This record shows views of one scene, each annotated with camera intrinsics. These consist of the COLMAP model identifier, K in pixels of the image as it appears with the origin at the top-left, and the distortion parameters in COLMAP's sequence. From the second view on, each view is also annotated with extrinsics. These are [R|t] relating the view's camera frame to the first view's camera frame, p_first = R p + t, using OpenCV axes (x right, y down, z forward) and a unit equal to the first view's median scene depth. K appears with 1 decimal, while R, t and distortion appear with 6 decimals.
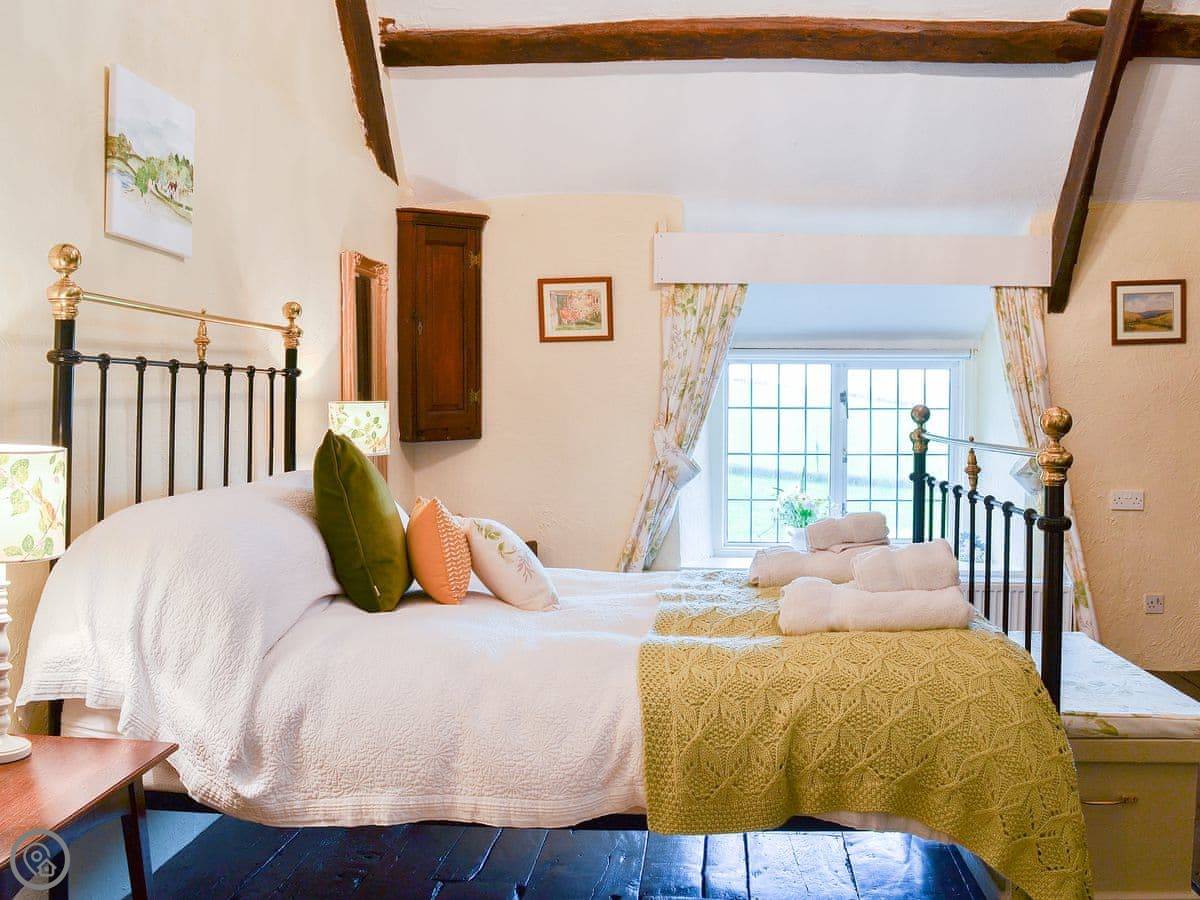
lens RADIAL K [[1163.2, 0, 600.0], [0, 1163.2, 450.0], [0, 0, 1]] dist [-0.108304, 0.024308]
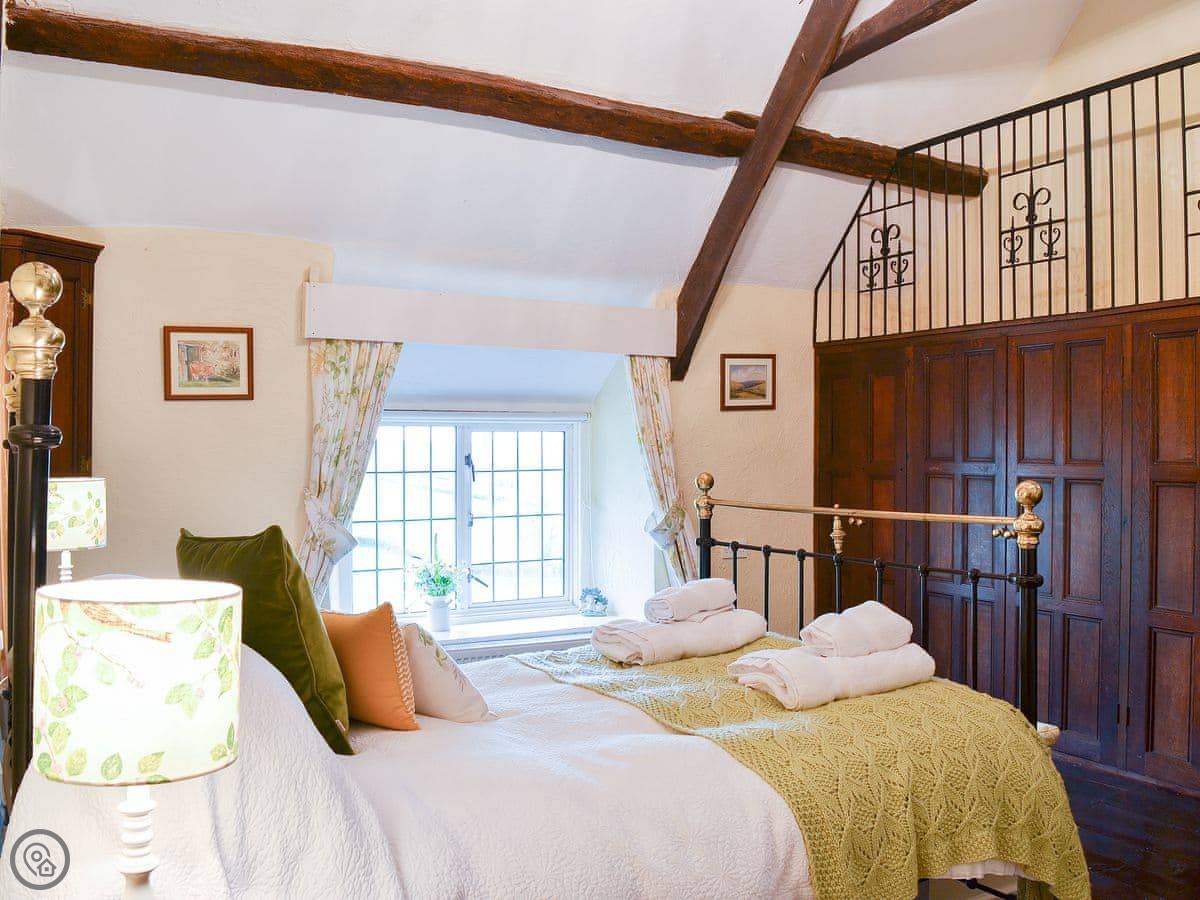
lens RADIAL K [[1163.2, 0, 600.0], [0, 1163.2, 450.0], [0, 0, 1]] dist [-0.108304, 0.024308]
pose [[0.807358, -0.008122, 0.590007, -0.314018], [0.031926, 0.999042, -0.029935, -0.023387], [-0.589198, 0.043005, 0.806843, 0.152452]]
